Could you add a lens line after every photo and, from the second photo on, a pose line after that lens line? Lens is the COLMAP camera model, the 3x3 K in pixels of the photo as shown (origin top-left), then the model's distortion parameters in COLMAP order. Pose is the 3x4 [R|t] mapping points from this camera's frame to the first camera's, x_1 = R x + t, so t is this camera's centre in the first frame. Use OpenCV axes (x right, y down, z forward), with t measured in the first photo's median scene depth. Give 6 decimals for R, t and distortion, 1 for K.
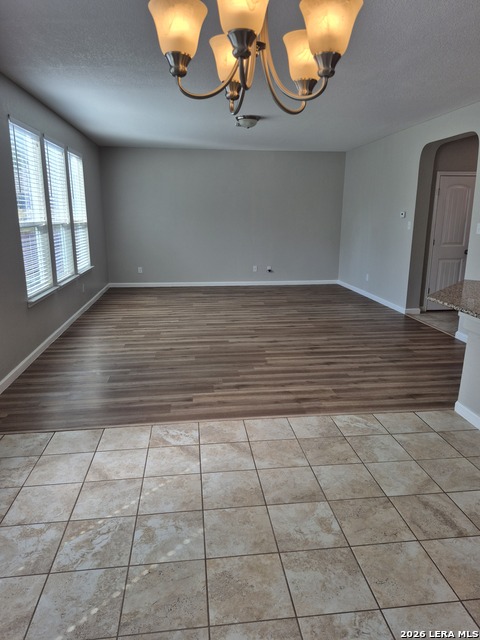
lens RADIAL K [[448.1, 0, 241.0], [0, 448.1, 319.8], [0, 0, 1]] dist [0.008432, -0.001627]
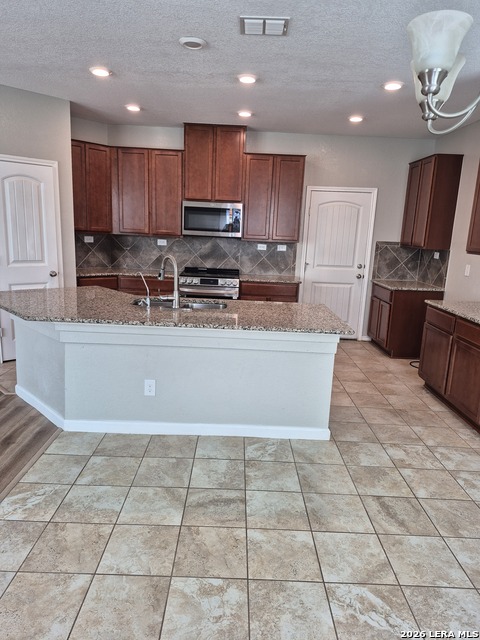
lens RADIAL K [[448.1, 0, 239.1], [0, 448.1, 320.8], [0, 0, 1]] dist [0.008432, -0.001627]
pose [[0.121541, -0.213285, 0.969400, -0.476806], [0.198998, 0.962048, 0.186718, -0.169031], [-0.972434, 0.170215, 0.159371, 0.658399]]
